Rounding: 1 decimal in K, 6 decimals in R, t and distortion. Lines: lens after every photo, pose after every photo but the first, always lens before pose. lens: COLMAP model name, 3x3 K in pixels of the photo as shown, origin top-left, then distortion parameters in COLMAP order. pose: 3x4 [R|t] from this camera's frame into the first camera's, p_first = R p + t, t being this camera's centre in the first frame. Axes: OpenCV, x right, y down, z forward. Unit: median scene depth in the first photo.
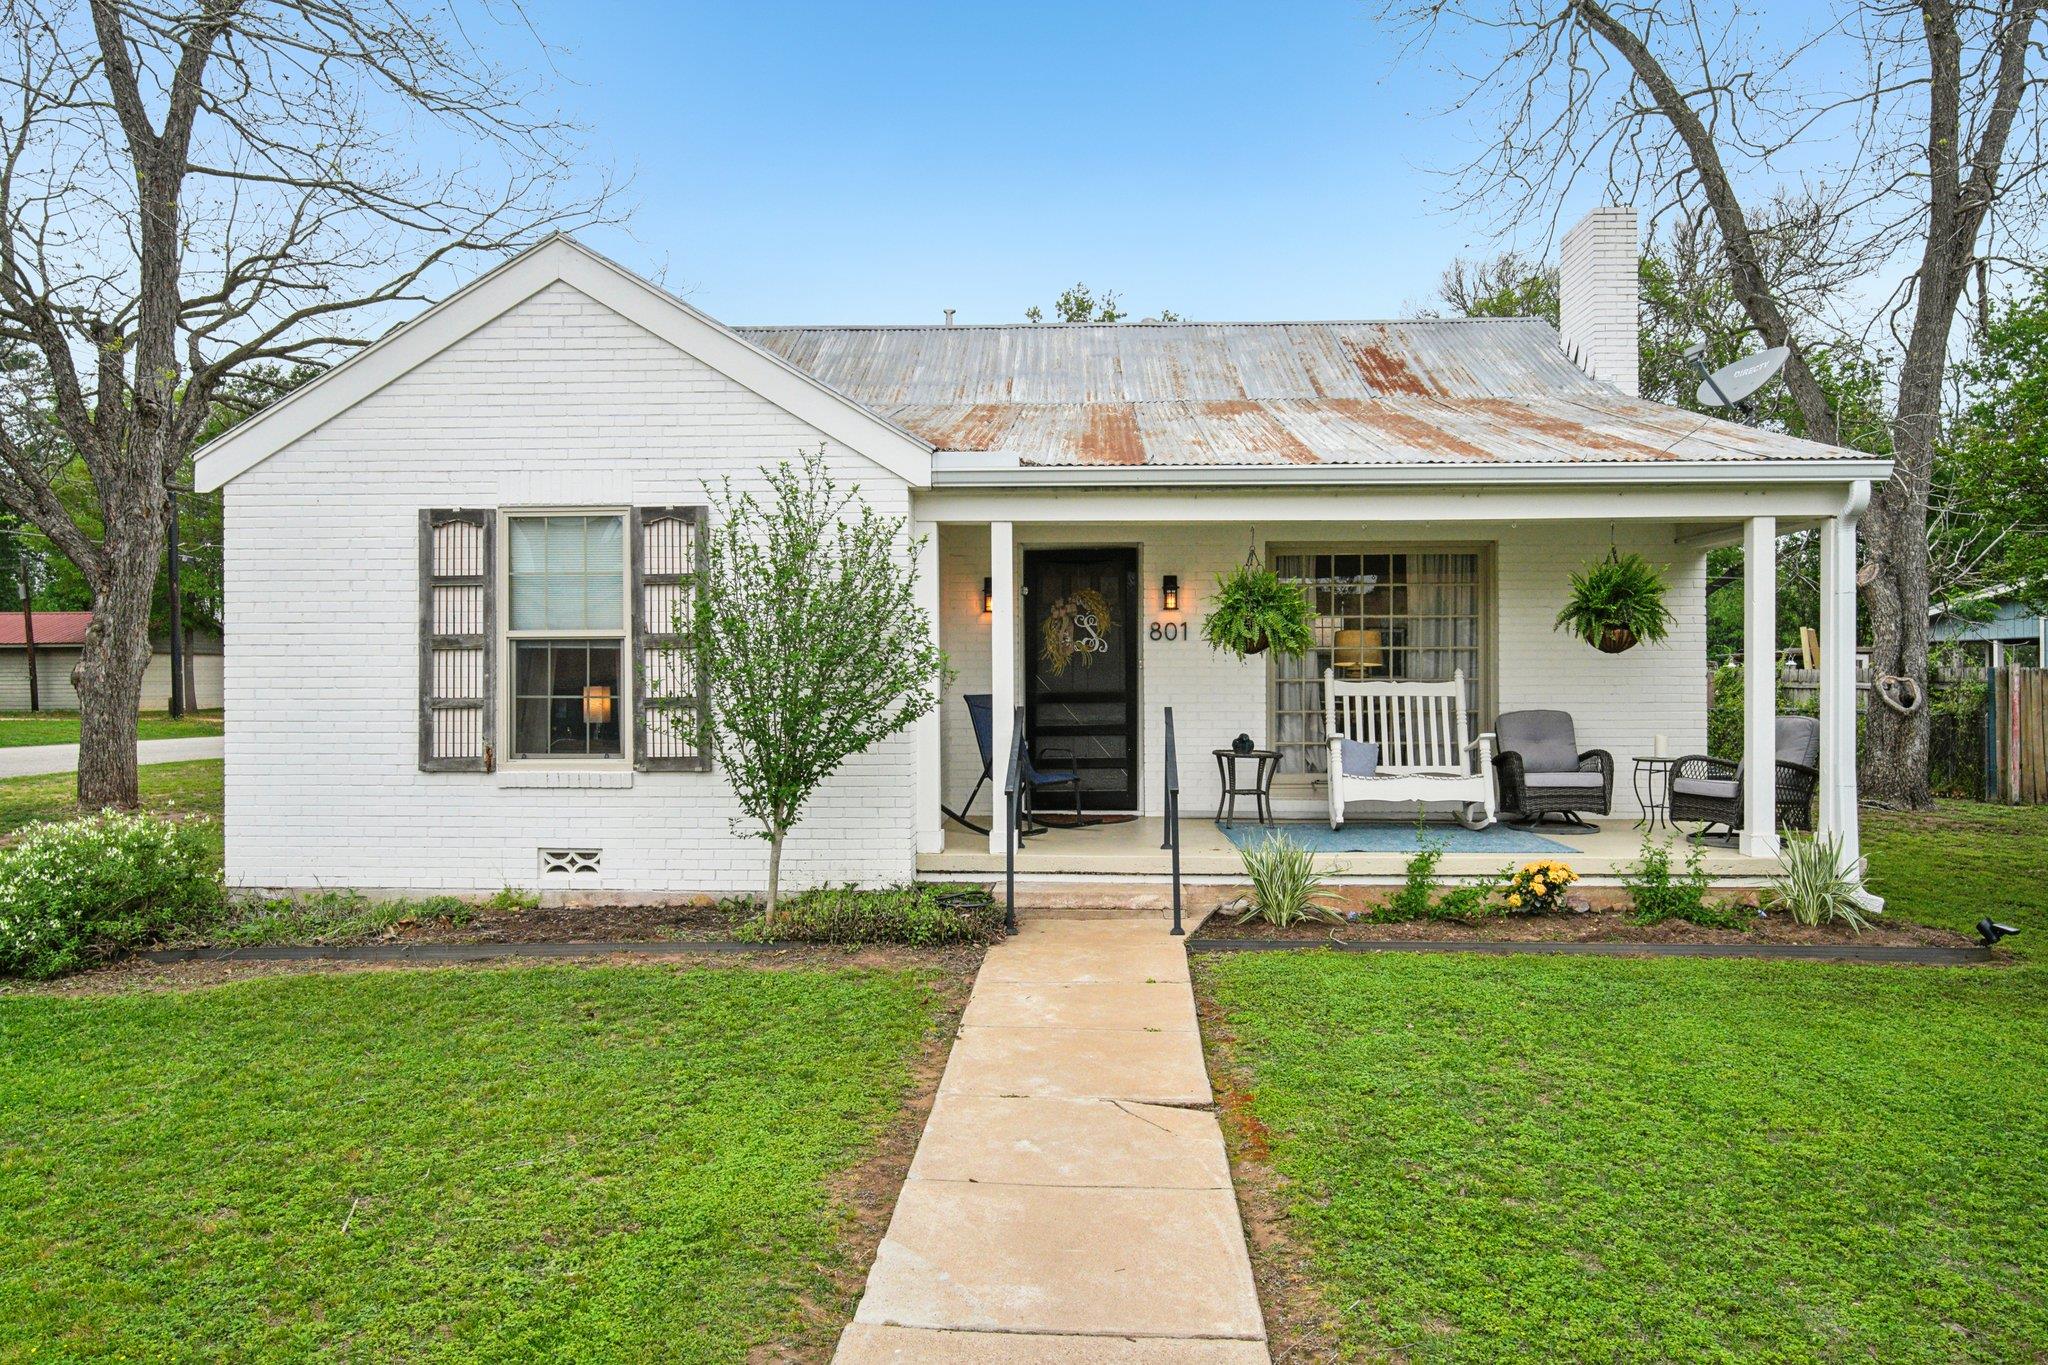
lens RADIAL K [[1352.2, 0, 1024.0], [0, 1352.2, 682.5], [0, 0, 1]] dist [-0.010566, -0.001792]
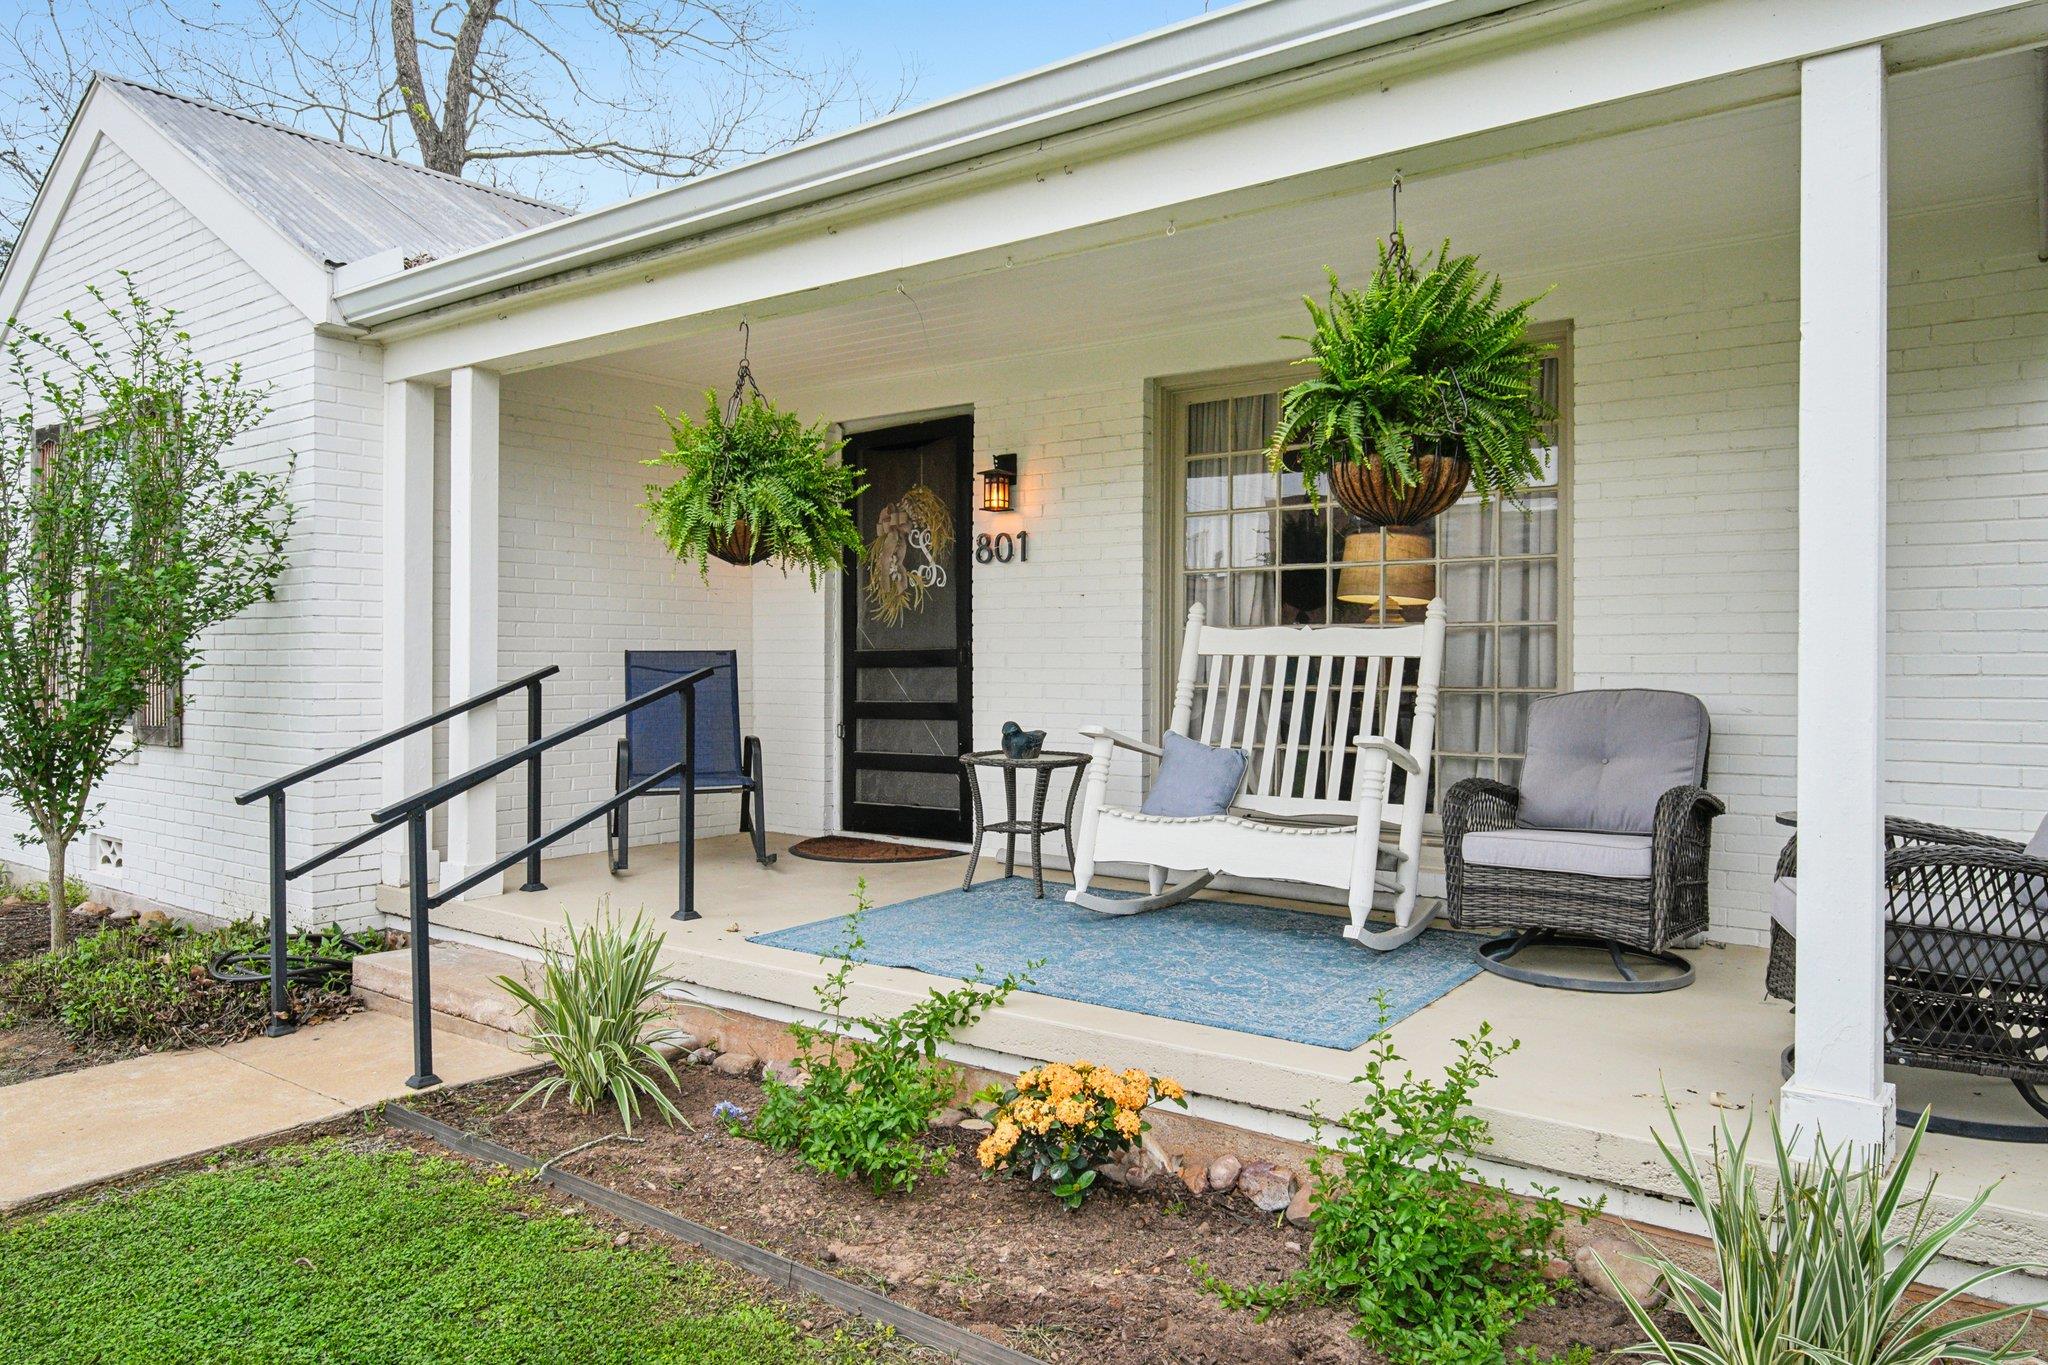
lens RADIAL K [[1363.2, 0, 1023.4], [0, 1363.2, 655.9], [0, 0, 1]] dist [-0.008977, -0.002346]
pose [[0.826469, 0.002069, -0.562979, 0.495639], [-0.007254, 0.999949, -0.006975, 0.015234], [0.562936, 0.009848, 0.826442, 0.557958]]
